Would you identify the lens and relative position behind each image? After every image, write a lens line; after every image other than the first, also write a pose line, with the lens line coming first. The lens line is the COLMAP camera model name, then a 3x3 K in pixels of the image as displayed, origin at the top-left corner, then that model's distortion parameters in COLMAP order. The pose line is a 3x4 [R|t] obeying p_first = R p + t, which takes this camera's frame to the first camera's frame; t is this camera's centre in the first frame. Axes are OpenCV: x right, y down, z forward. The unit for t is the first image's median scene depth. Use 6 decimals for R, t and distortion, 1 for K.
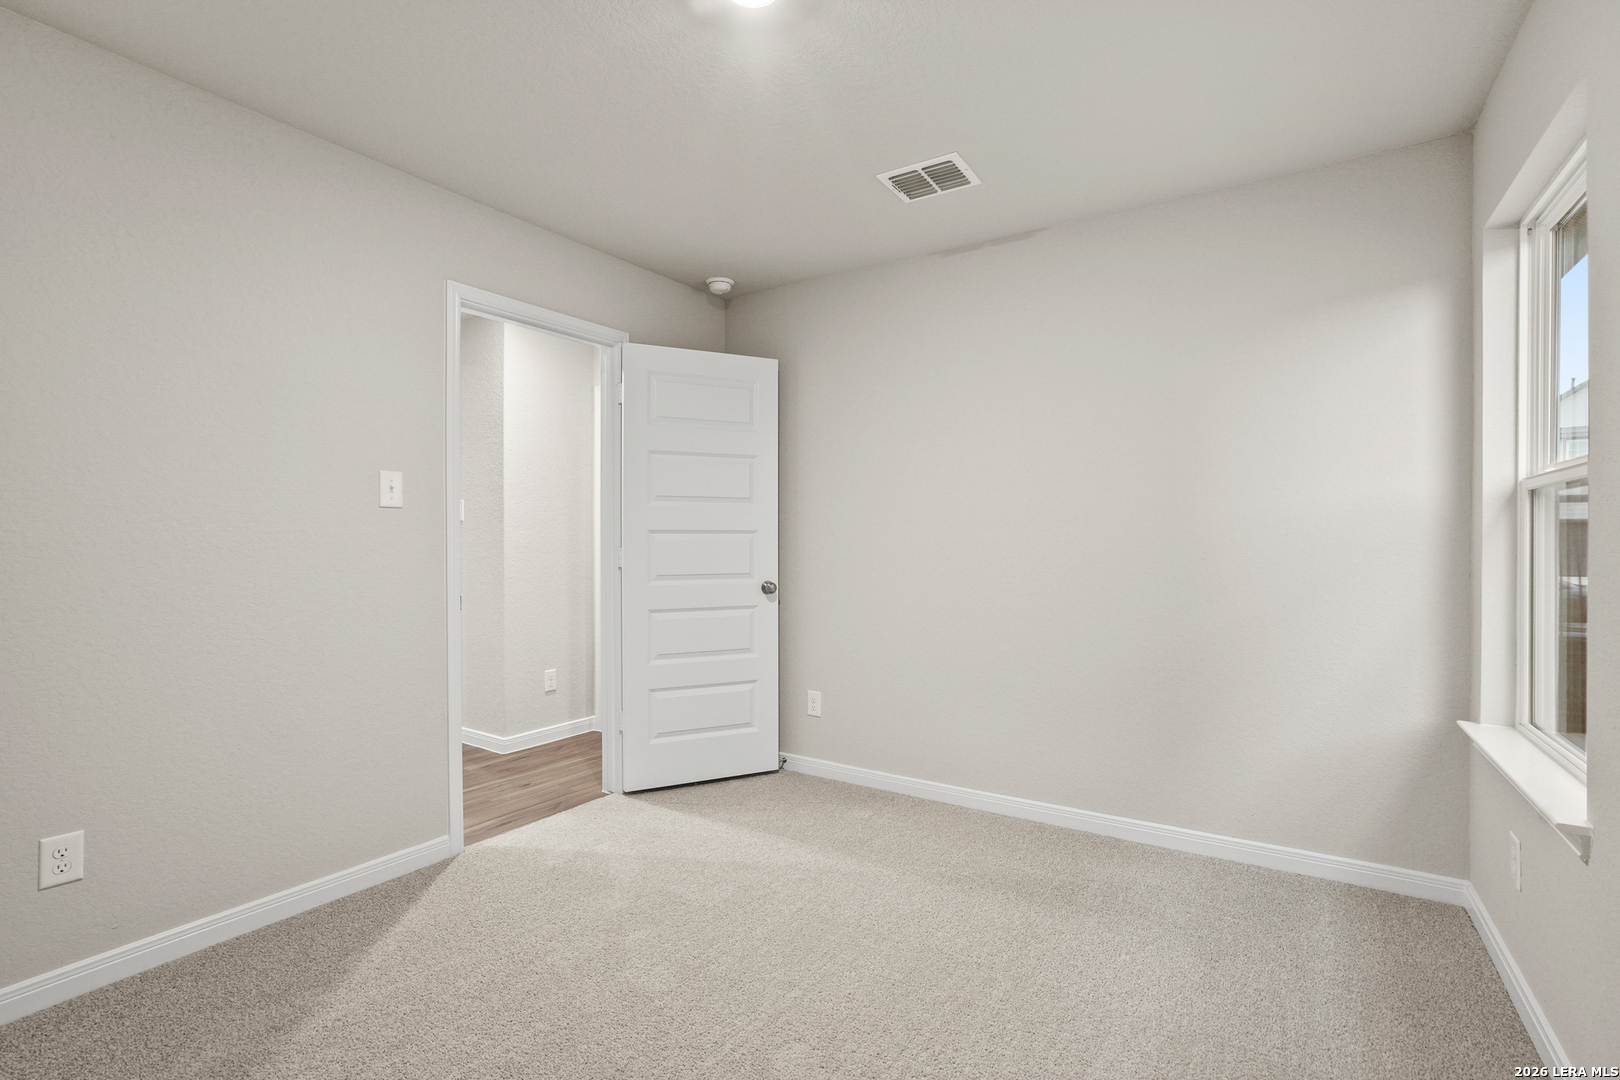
lens RADIAL K [[760.1, 0, 808.1], [0, 760.1, 545.8], [0, 0, 1]] dist [-0.000916, 0.000168]
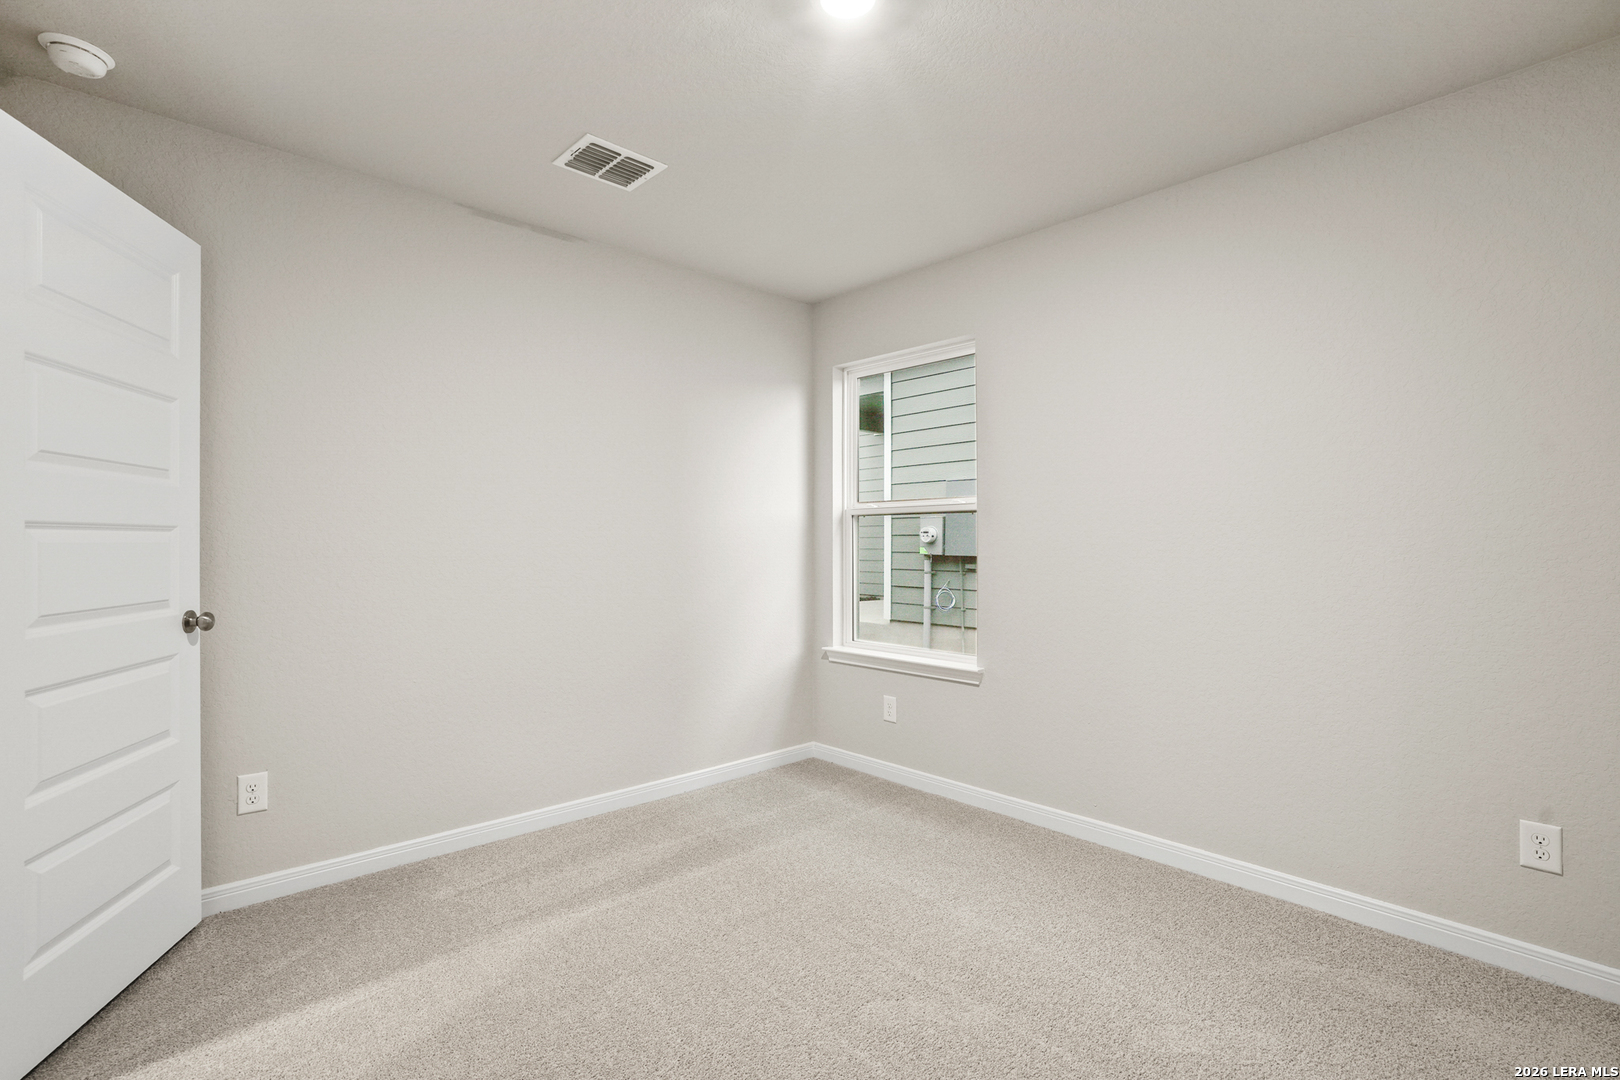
lens RADIAL K [[739.5, 0, 810.0], [0, 739.5, 540.0], [0, 0, 1]] dist [0.001643, 0.000672]
pose [[0.256888, 0.001729, 0.966440, -0.500820], [0.003146, 0.999992, -0.002625, -0.006105], [-0.966436, 0.003715, 0.256880, 0.388387]]
